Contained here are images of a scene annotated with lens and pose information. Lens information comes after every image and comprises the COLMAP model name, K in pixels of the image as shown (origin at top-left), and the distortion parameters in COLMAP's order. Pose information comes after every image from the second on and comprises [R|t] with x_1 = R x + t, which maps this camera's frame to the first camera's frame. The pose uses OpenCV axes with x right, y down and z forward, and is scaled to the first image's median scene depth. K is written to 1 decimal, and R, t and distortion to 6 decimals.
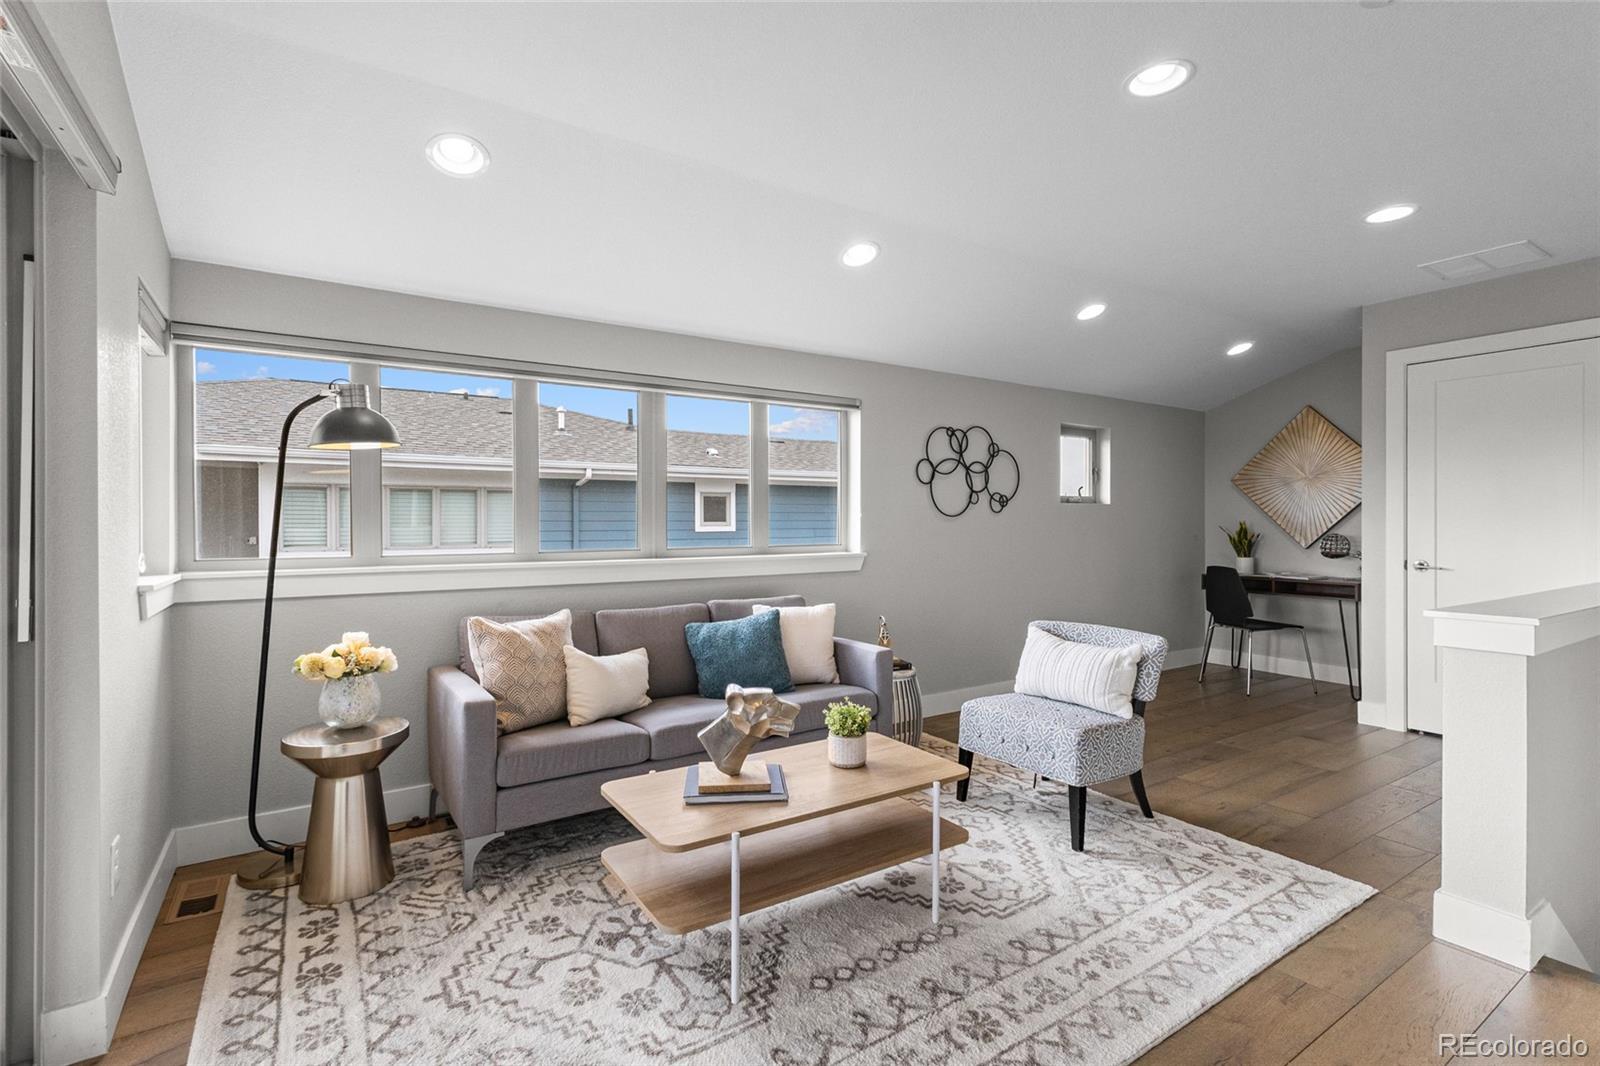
lens RADIAL K [[740.4, 0, 799.3], [0, 740.4, 527.0], [0, 0, 1]] dist [0.001938, 0.000656]
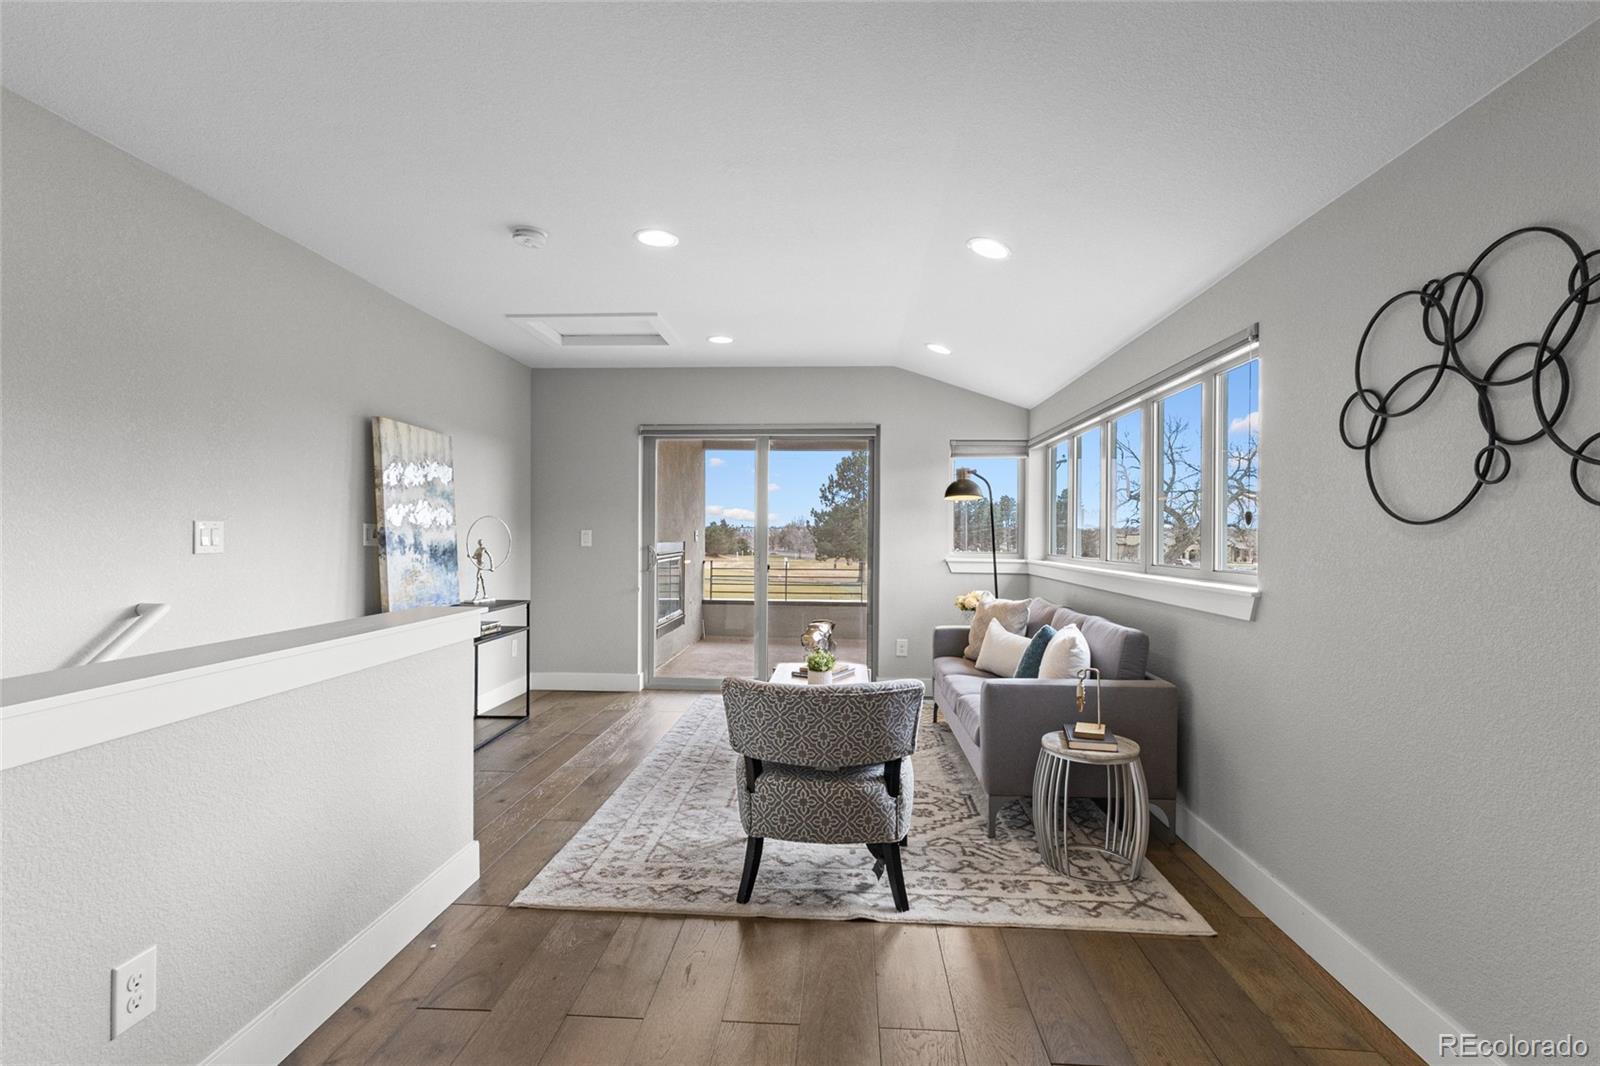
lens RADIAL K [[740.4, 0, 797.8], [0, 740.4, 534.3], [0, 0, 1]] dist [0.001938, 0.000656]
pose [[-0.601959, -0.004240, -0.798516, 1.287360], [-0.011827, 0.999924, 0.003606, -0.011848], [0.798440, 0.011615, -0.601963, 1.822139]]
